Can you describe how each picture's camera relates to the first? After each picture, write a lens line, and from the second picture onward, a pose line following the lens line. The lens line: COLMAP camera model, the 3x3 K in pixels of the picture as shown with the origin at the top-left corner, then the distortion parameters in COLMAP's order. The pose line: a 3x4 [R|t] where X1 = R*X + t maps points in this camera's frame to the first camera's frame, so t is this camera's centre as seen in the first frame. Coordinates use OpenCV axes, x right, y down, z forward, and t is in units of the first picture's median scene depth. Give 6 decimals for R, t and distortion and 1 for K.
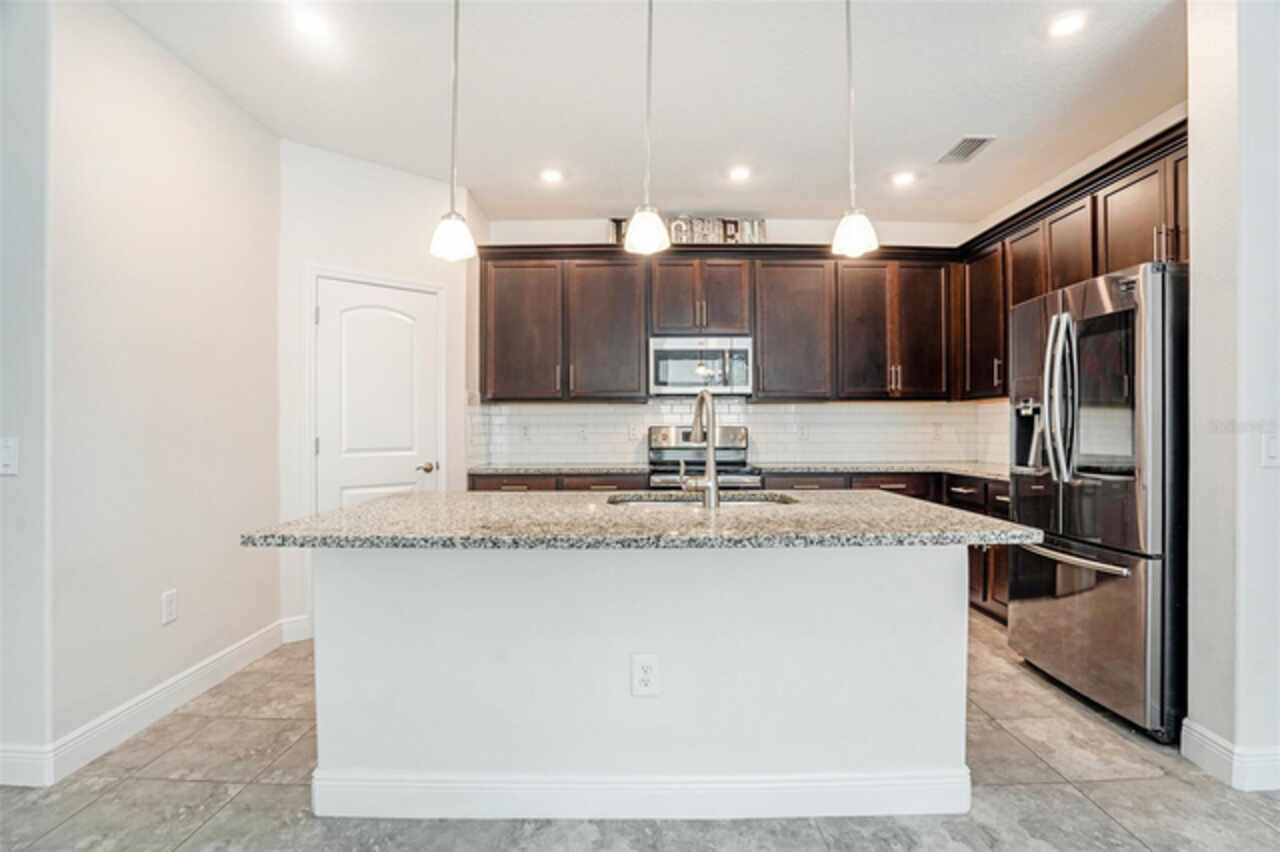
lens RADIAL K [[597.4, 0, 629.6], [0, 597.4, 430.3], [0, 0, 1]] dist [-0.088812, 0.025877]
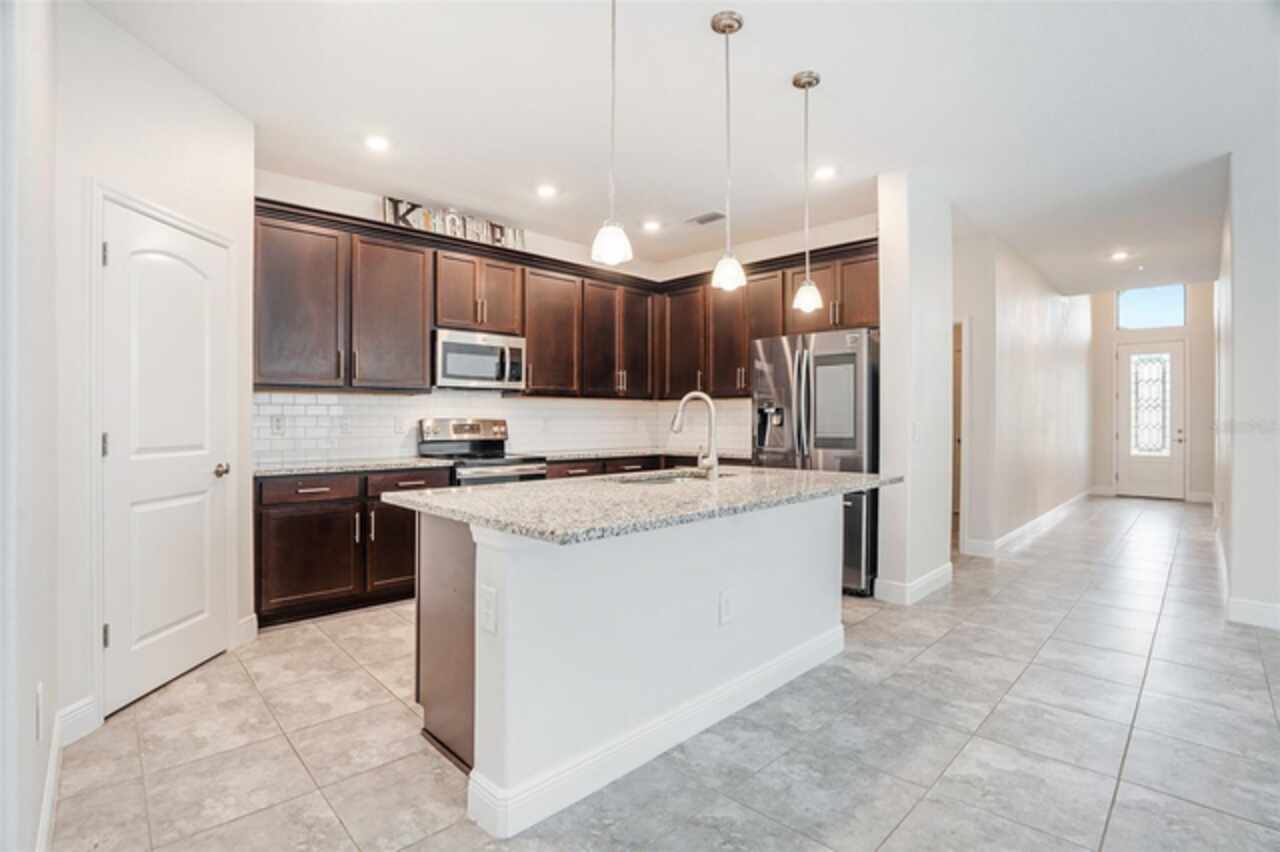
lens RADIAL K [[613.1, 0, 601.3], [0, 613.1, 424.5], [0, 0, 1]] dist [-0.085162, 0.000021]
pose [[0.729368, -0.002193, 0.684118, -0.486766], [0.001228, 0.999997, 0.001896, 0.001077], [-0.684121, -0.000543, 0.729369, 0.086688]]
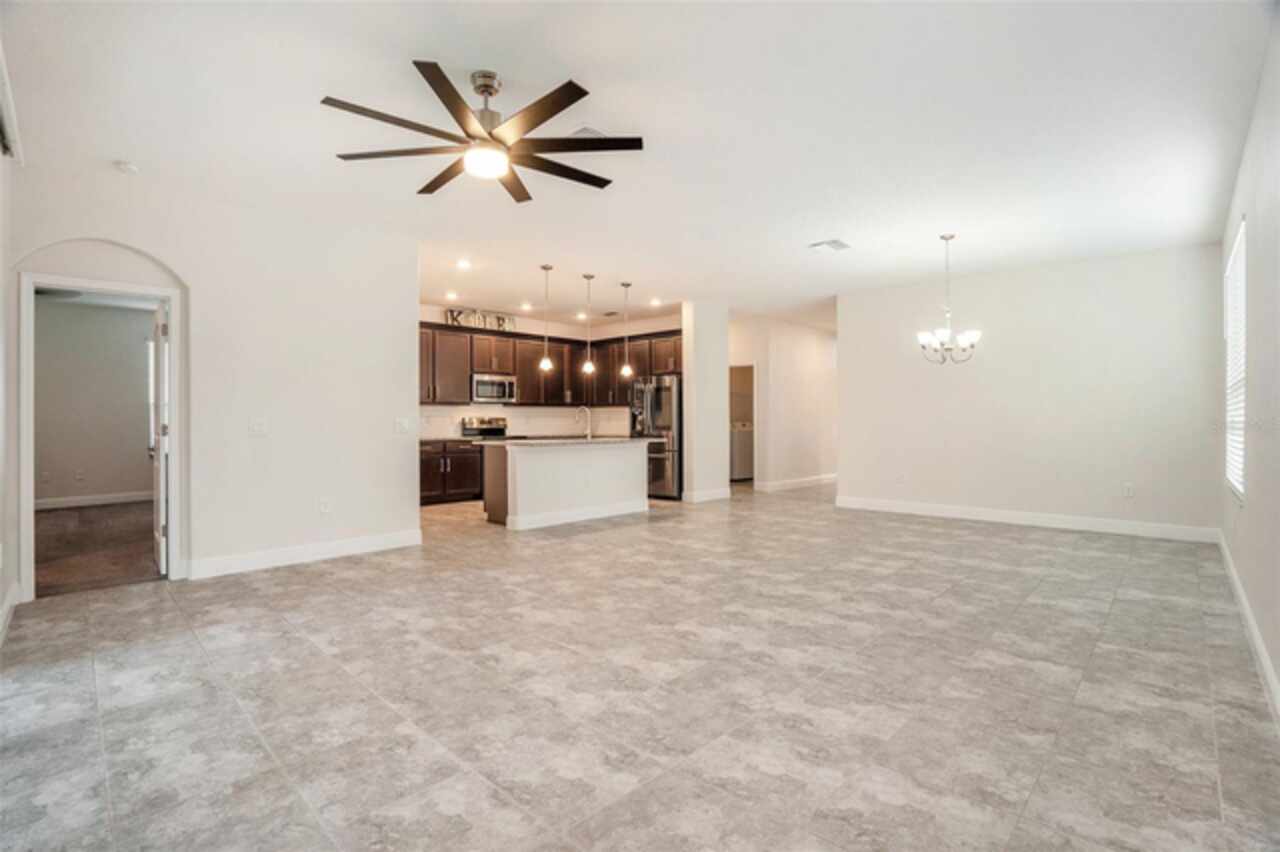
lens RADIAL K [[600.3, 0, 638.9], [0, 600.3, 427.4], [0, 0, 1]] dist [-0.085456, 0.027537]
pose [[0.658422, -0.011524, 0.752561, -1.202615], [0.003963, 0.999922, 0.011844, 0.005041], [-0.752638, -0.004816, 0.658416, -0.816408]]
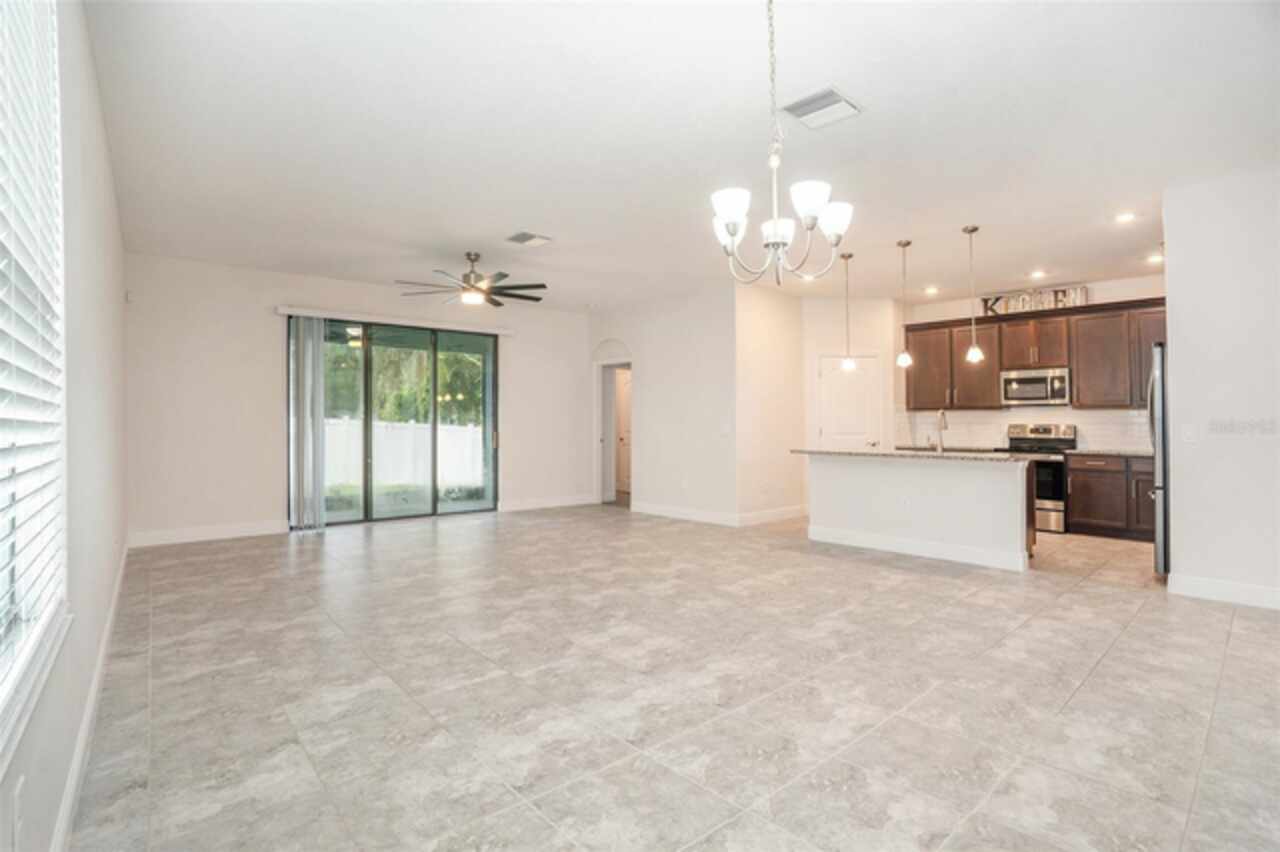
lens RADIAL K [[614.7, 0, 643.0], [0, 614.7, 411.0], [0, 0, 1]] dist [-0.094529, 0.024237]
pose [[0.674518, -0.014186, -0.738122, 0.625780], [-0.008503, 0.999600, -0.026982, 0.010034], [0.738209, 0.024476, 0.674128, -0.920870]]
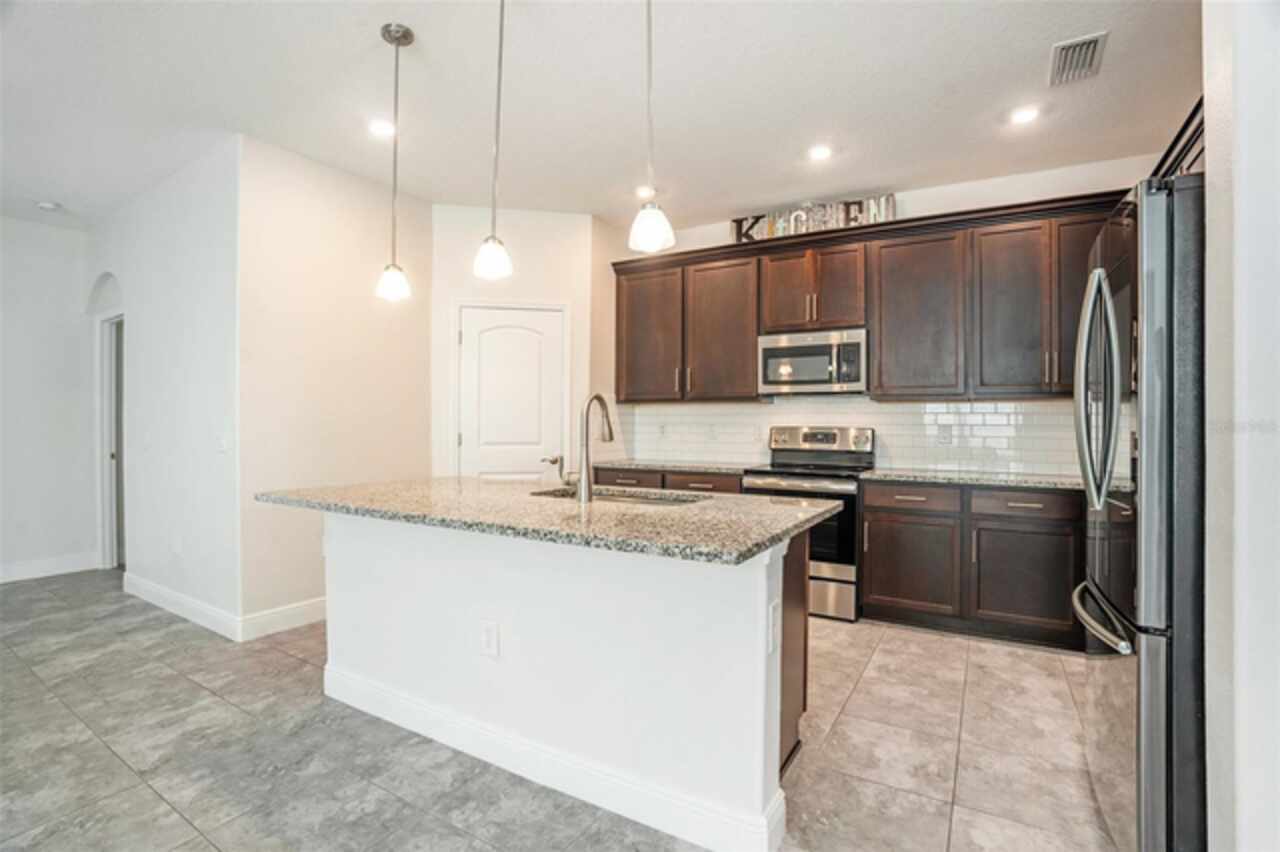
lens RADIAL K [[600.3, 0, 638.9], [0, 600.3, 427.4], [0, 0, 1]] dist [-0.085456, 0.027537]
pose [[0.862849, 0.008815, -0.505384, 0.384318], [-0.010431, 0.999946, -0.000368, -0.003096], [0.505354, 0.005589, 0.862894, 0.056987]]
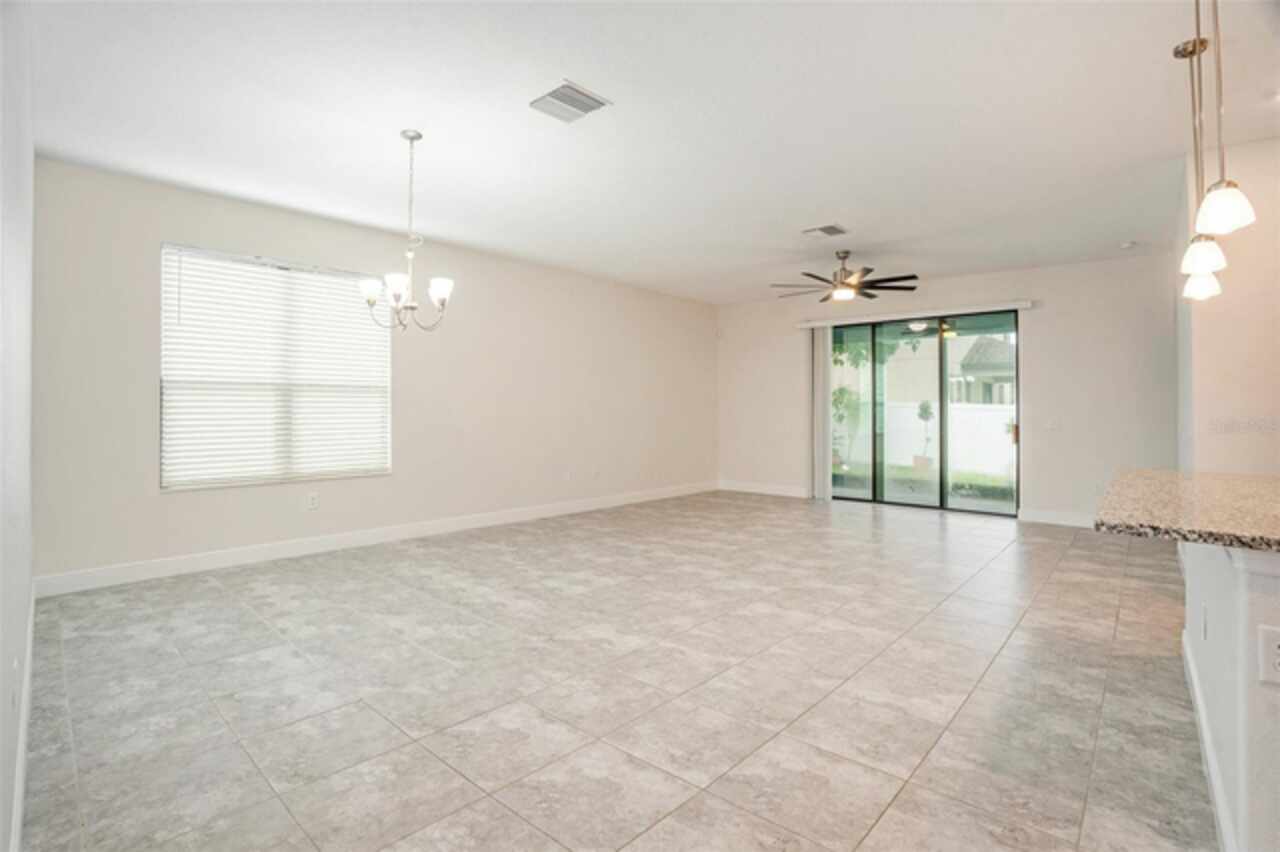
lens RADIAL K [[600.3, 0, 638.9], [0, 600.3, 427.4], [0, 0, 1]] dist [-0.085456, 0.027537]
pose [[-0.646337, 0.025686, -0.762620, 0.744948], [0.001386, 0.999471, 0.032489, -0.015306], [0.763051, 0.019942, -0.646030, 0.368453]]
